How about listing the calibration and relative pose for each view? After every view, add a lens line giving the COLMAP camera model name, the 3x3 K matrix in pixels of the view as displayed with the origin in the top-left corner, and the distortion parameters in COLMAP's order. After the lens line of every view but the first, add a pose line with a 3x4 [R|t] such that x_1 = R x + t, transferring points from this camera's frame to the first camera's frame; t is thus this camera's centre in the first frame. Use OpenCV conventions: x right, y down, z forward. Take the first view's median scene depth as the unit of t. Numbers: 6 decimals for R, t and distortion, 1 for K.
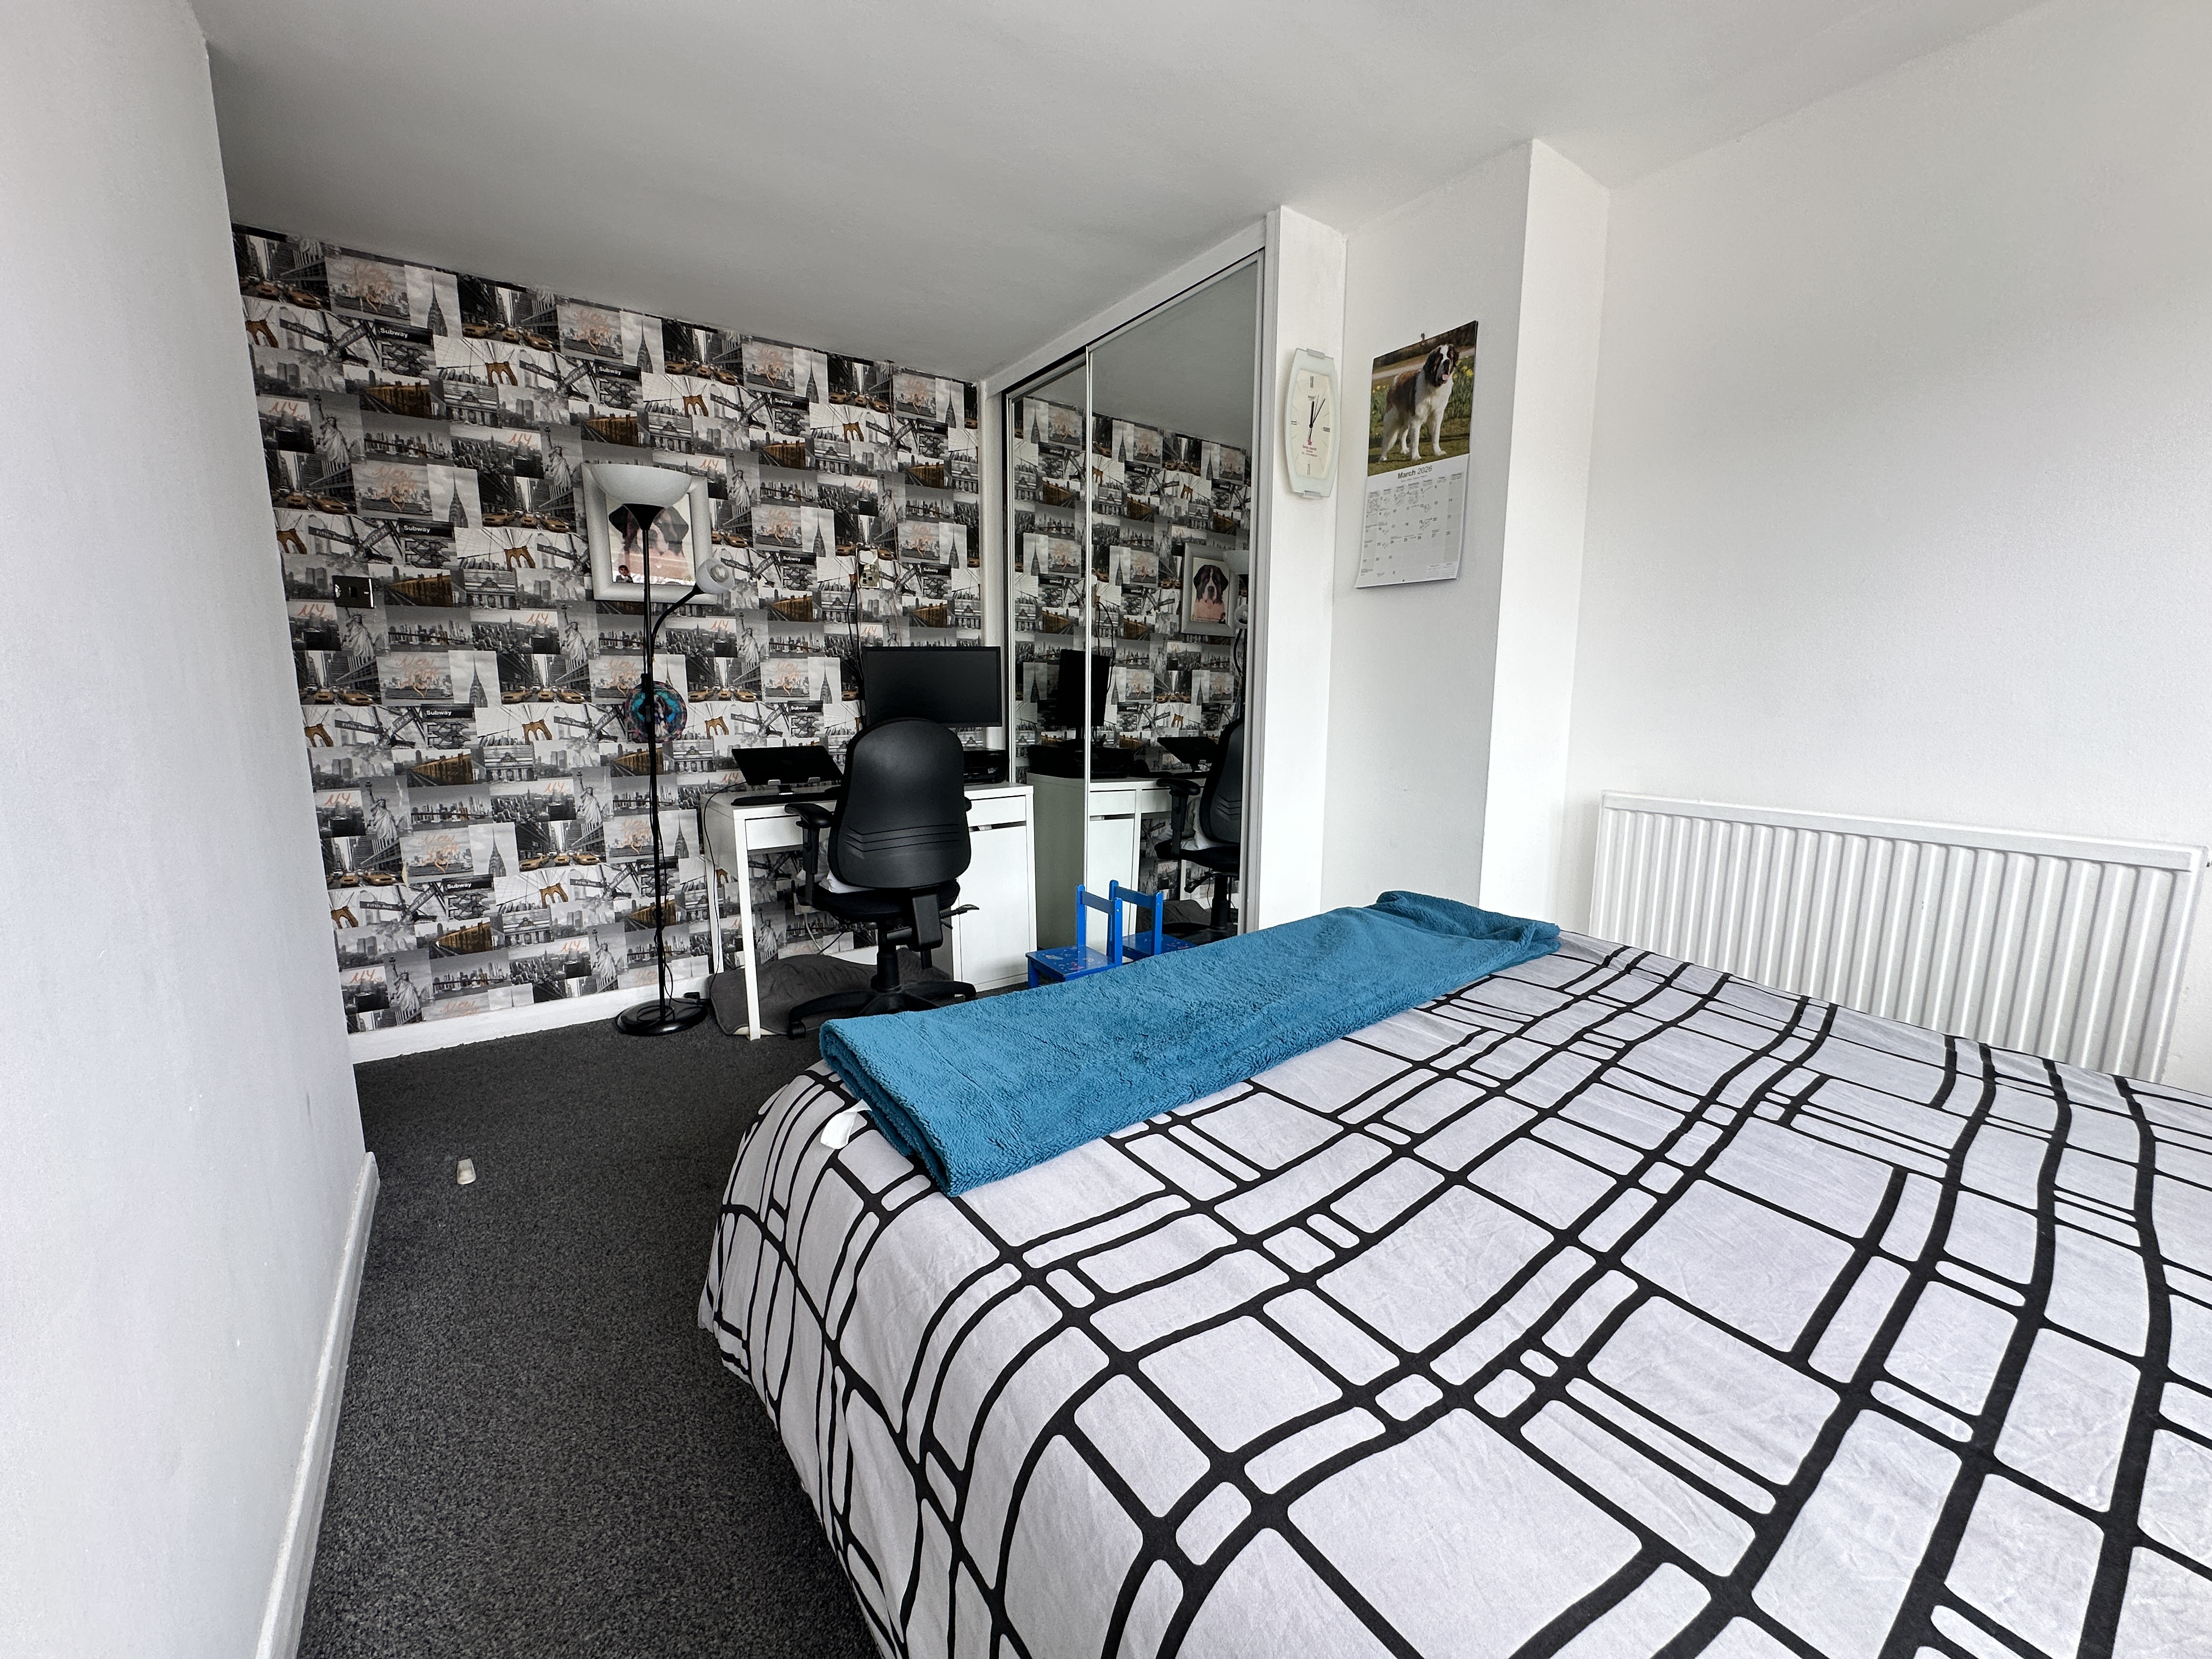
lens RADIAL K [[886.2, 0, 1104.4], [0, 886.2, 827.1], [0, 0, 1]] dist [-0.002392, 0.001040]
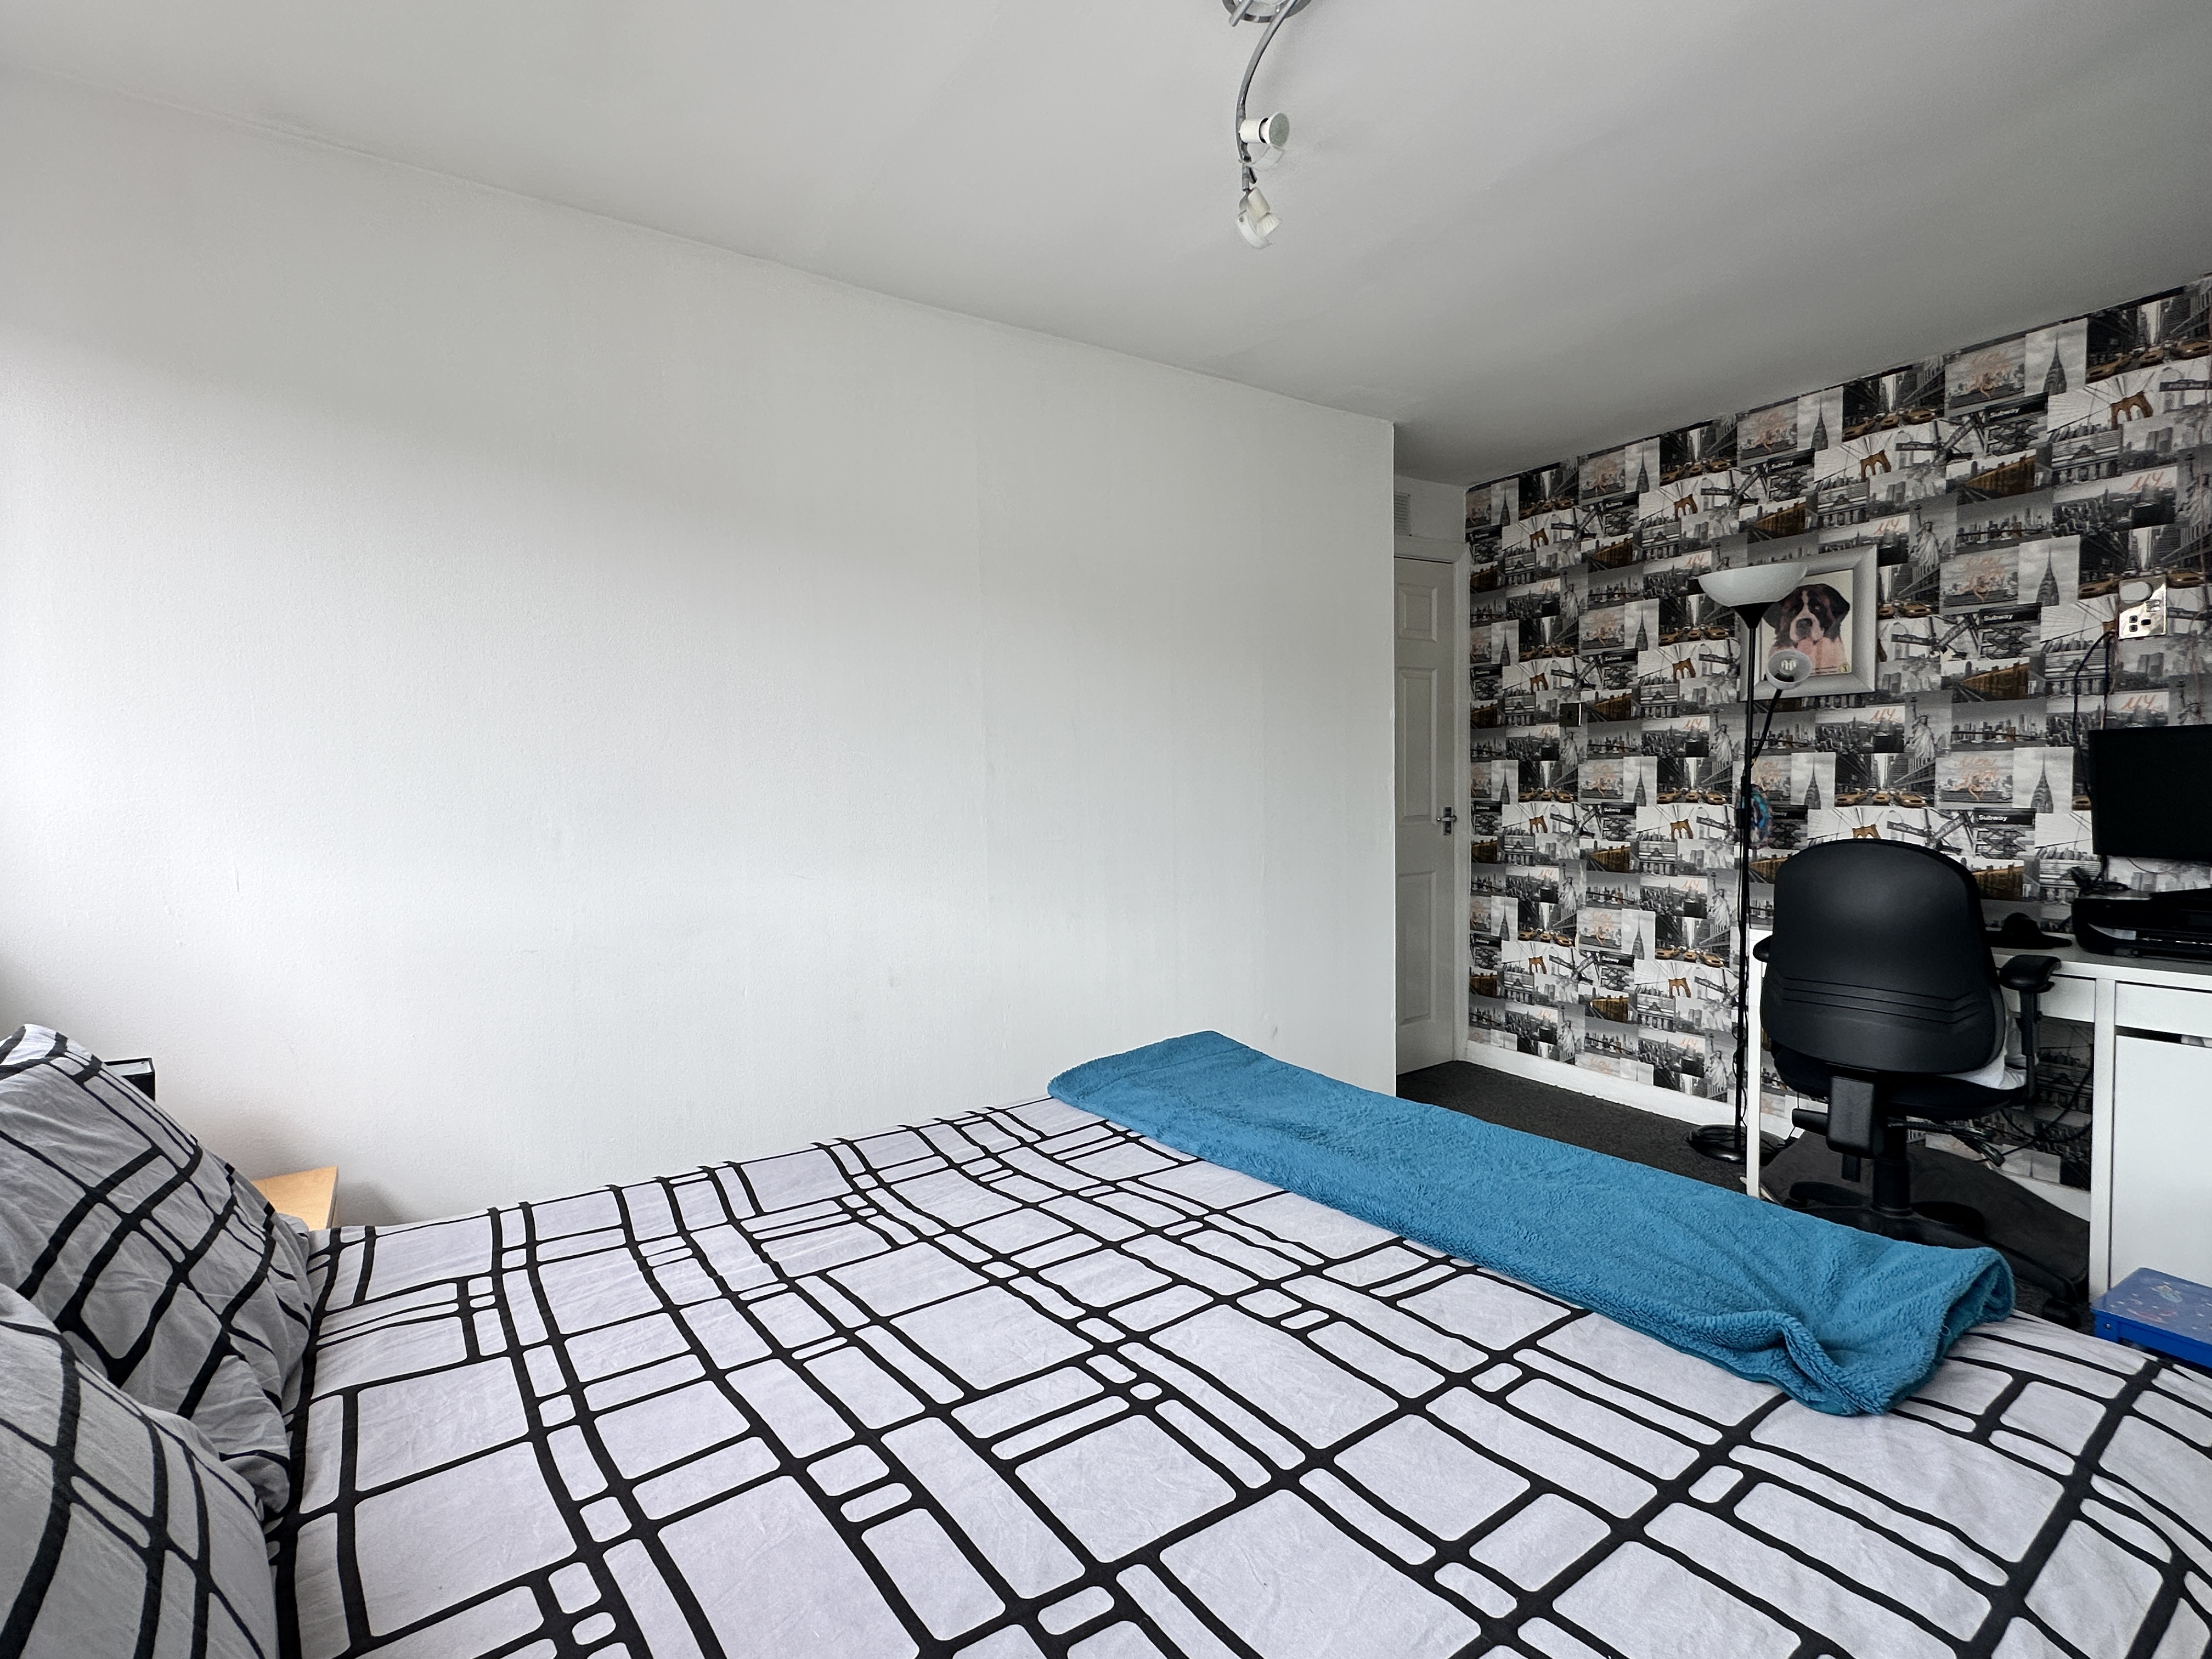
lens RADIAL K [[1071.7, 0, 1106.0], [0, 1071.7, 829.5], [0, 0, 1]] dist [-0.002408, 0.000495]
pose [[-0.042206, 0.054041, -0.997646, 0.673479], [-0.139638, 0.988417, 0.059449, -0.091249], [0.989303, 0.141818, -0.034171, 0.376157]]
